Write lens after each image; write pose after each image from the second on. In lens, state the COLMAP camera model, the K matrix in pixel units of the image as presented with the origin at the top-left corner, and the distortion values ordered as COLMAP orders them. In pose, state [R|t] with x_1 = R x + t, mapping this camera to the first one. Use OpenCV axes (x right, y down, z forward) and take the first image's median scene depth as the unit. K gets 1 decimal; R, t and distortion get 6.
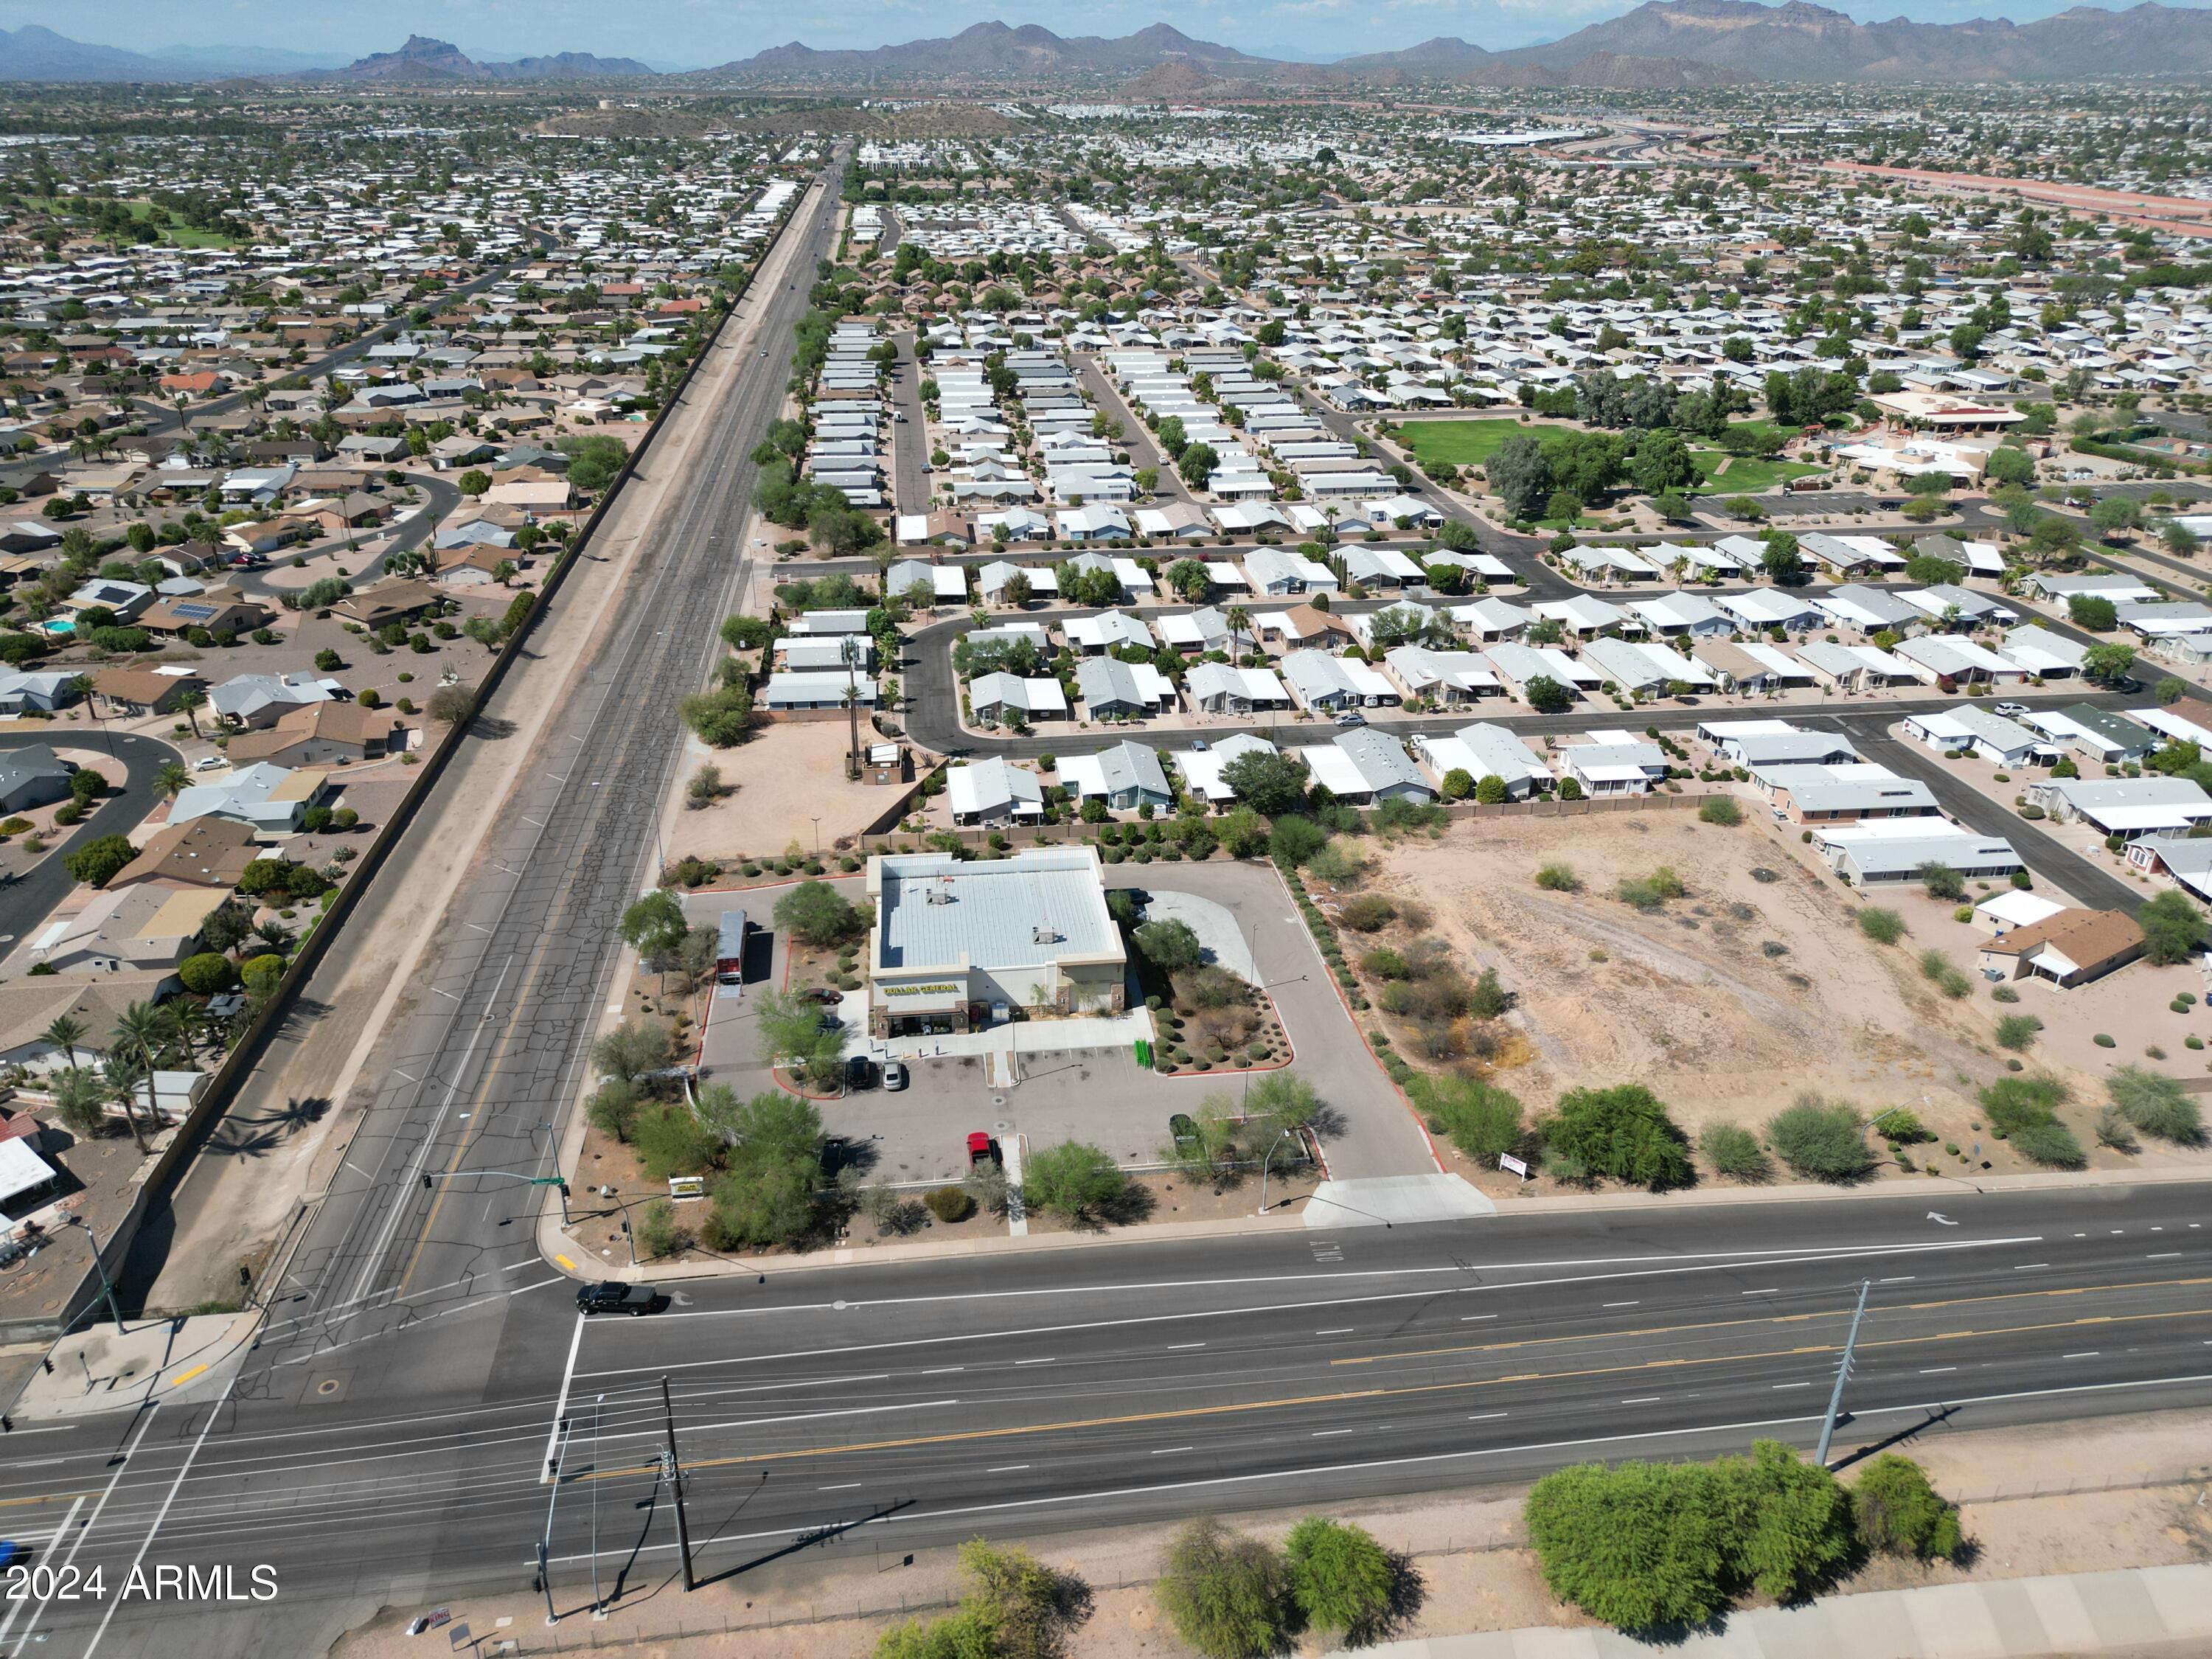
lens RADIAL K [[1555.9, 0, 1093.4], [0, 1555.9, 835.0], [0, 0, 1]] dist [0.067583, -0.064571]
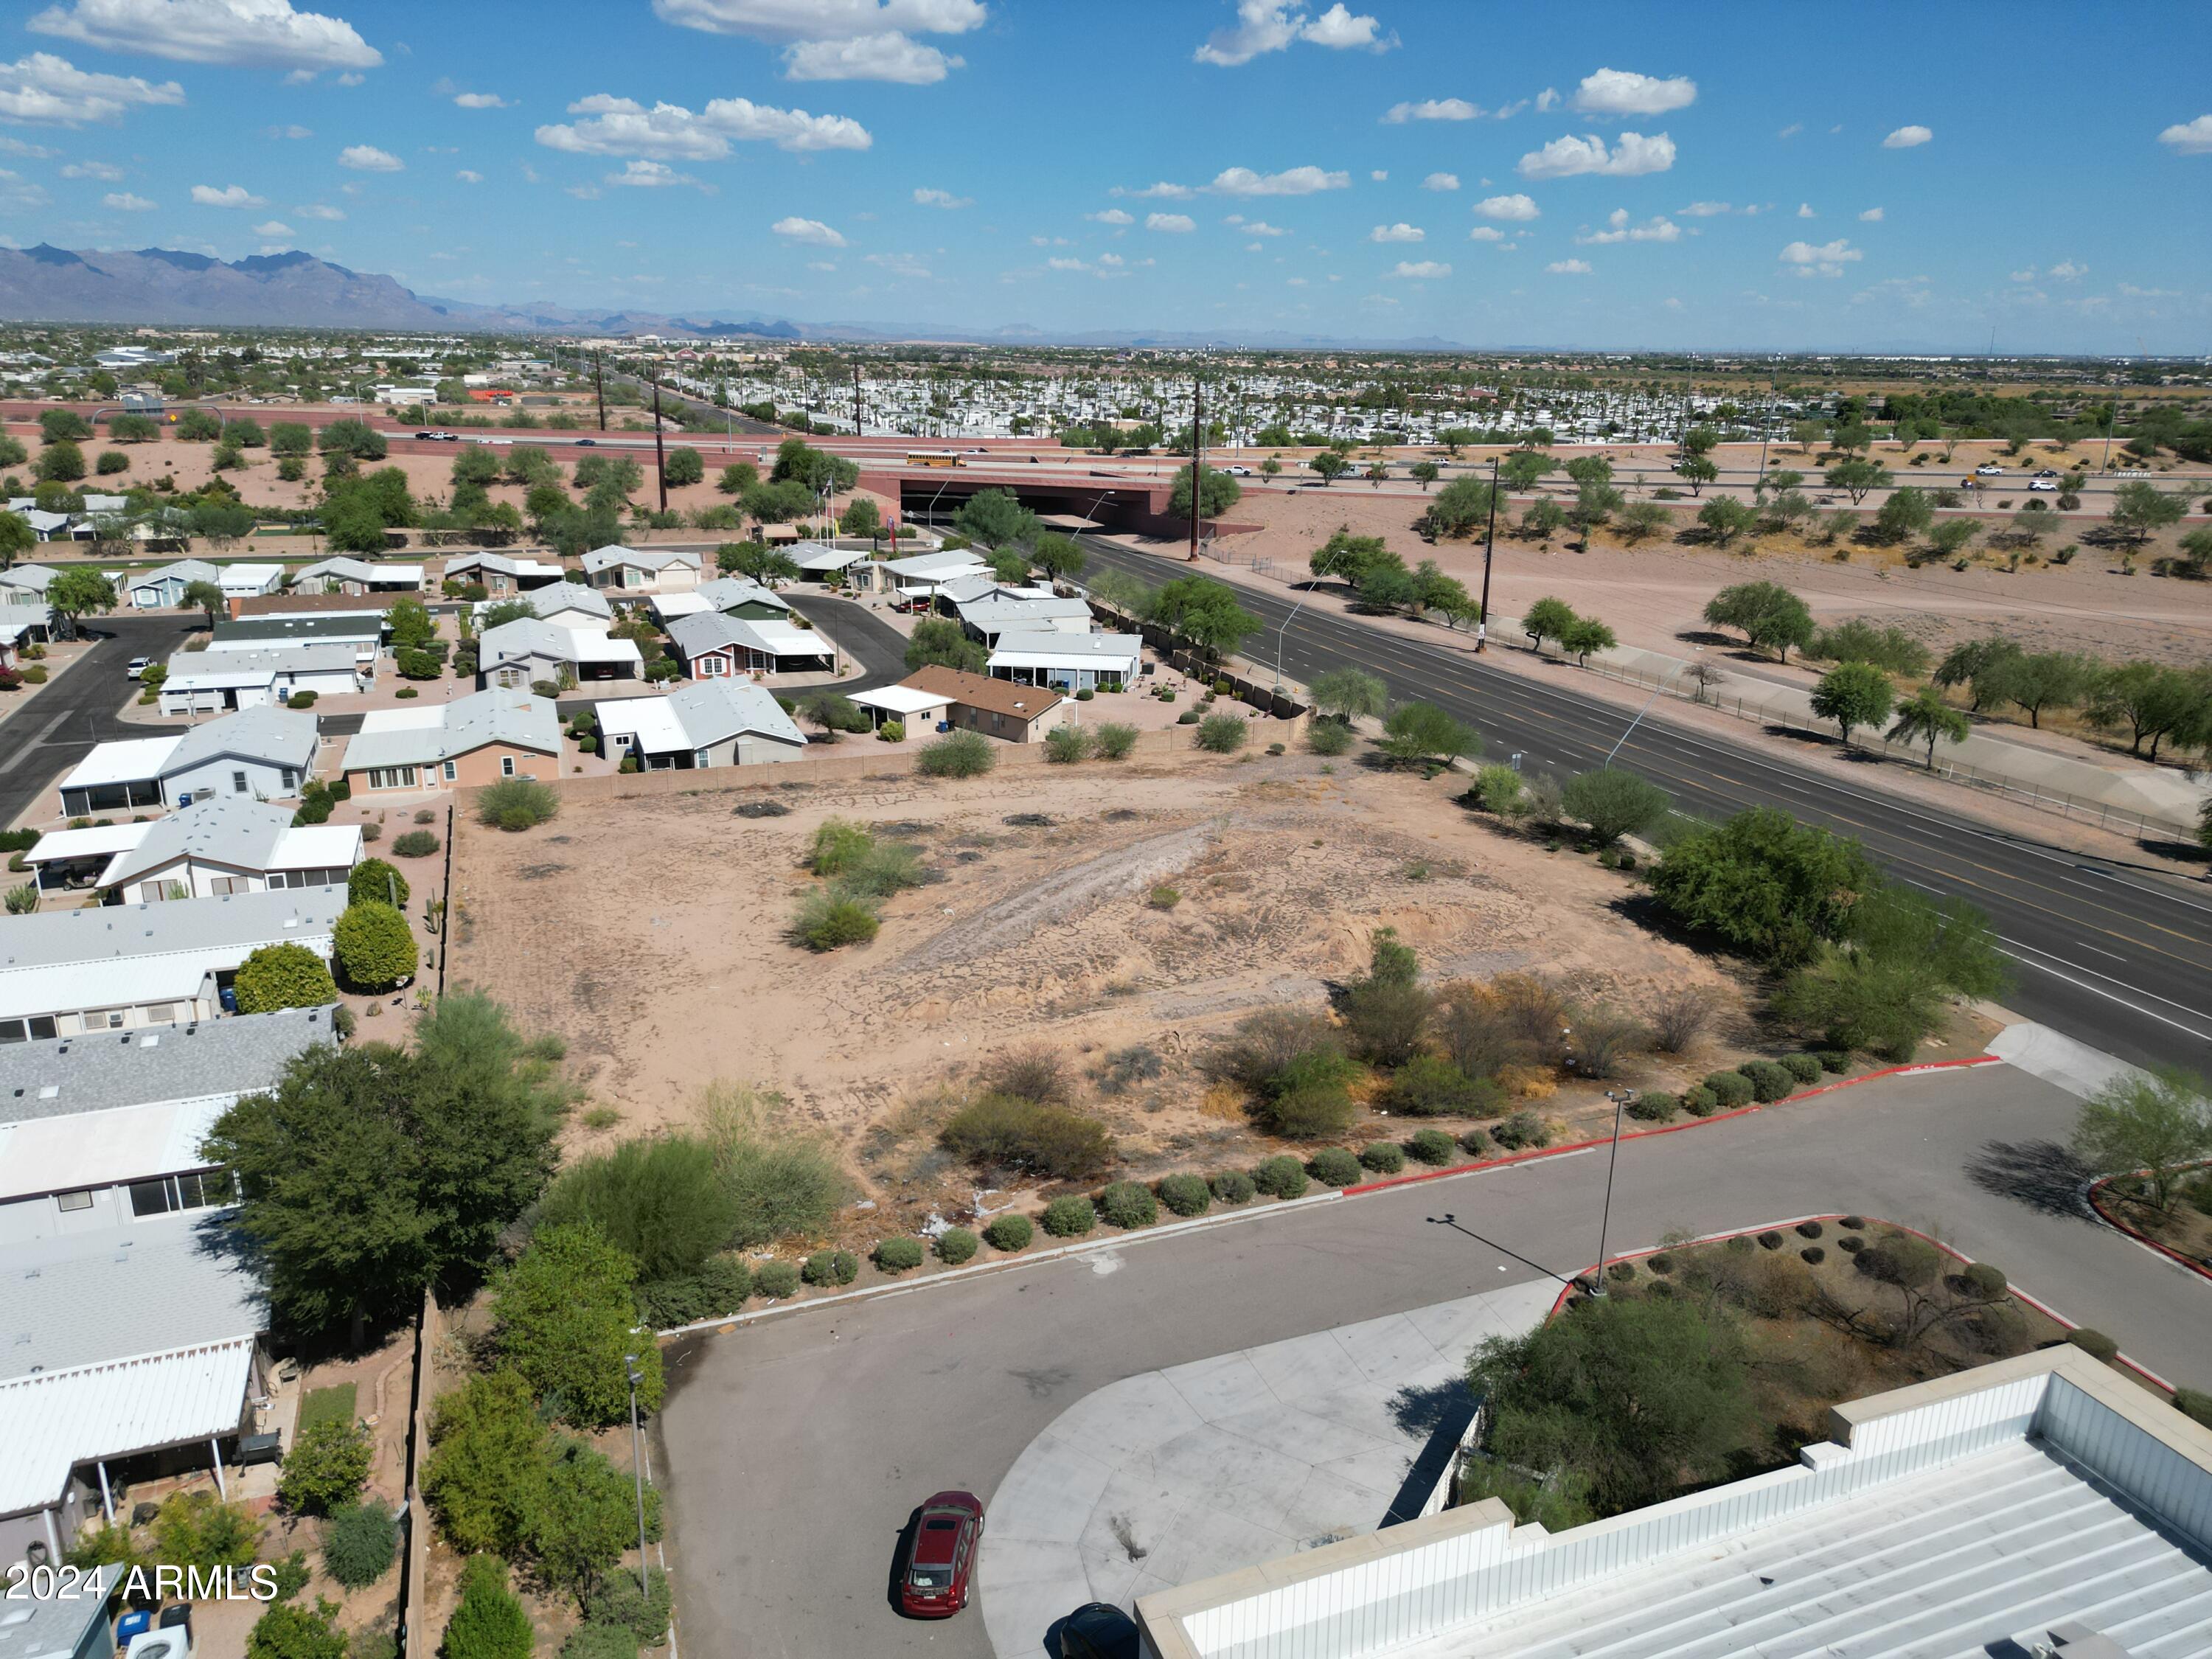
lens RADIAL K [[1555.9, 0, 1093.4], [0, 1555.9, 835.0], [0, 0, 1]] dist [0.067583, -0.064571]
pose [[-0.235559, -0.296713, 0.925458, -0.105195], [0.410321, 0.832857, 0.371464, -0.102630], [-0.880993, 0.467237, -0.074440, 0.748780]]
